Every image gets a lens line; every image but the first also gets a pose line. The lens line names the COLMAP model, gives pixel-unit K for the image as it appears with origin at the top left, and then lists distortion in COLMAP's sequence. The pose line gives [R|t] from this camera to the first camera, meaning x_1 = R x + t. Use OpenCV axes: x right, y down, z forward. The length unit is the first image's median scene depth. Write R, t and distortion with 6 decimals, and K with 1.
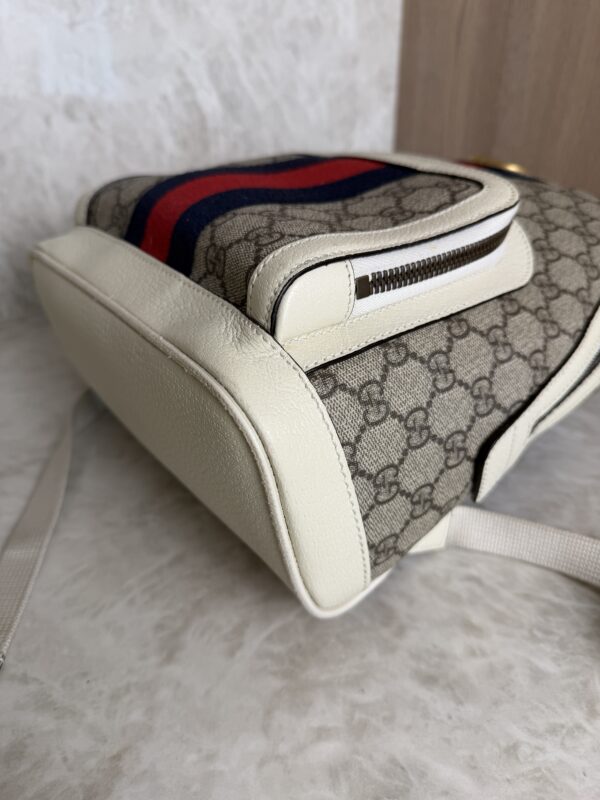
lens RADIAL K [[606.0, 0, 291.7], [0, 606.0, 412.6], [0, 0, 1]] dist [-0.040446, 0.010523]
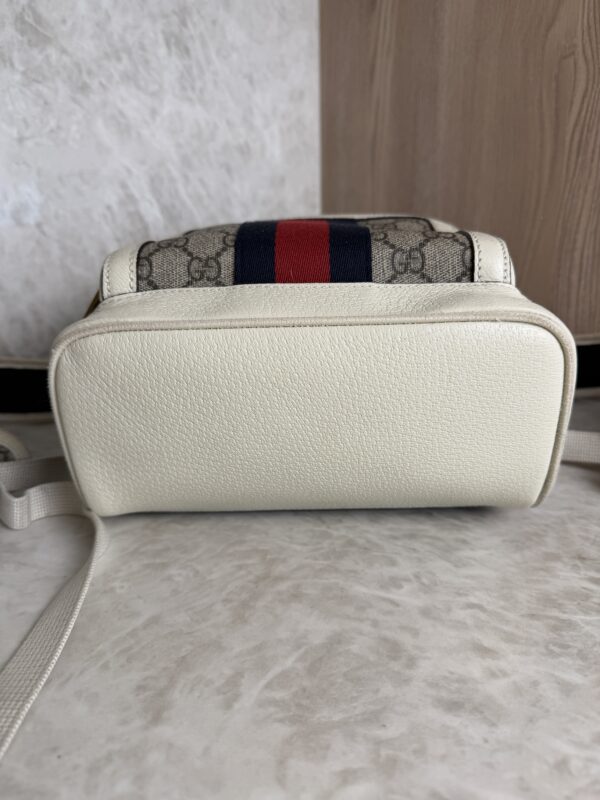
lens RADIAL K [[606.0, 0, 291.5], [0, 606.0, 410.7], [0, 0, 1]] dist [-0.040446, 0.010523]
pose [[0.990924, -0.060555, 0.120012, -0.088716], [0.086972, 0.969554, -0.228911, 0.196265], [-0.102496, 0.237271, 0.966021, 0.057374]]
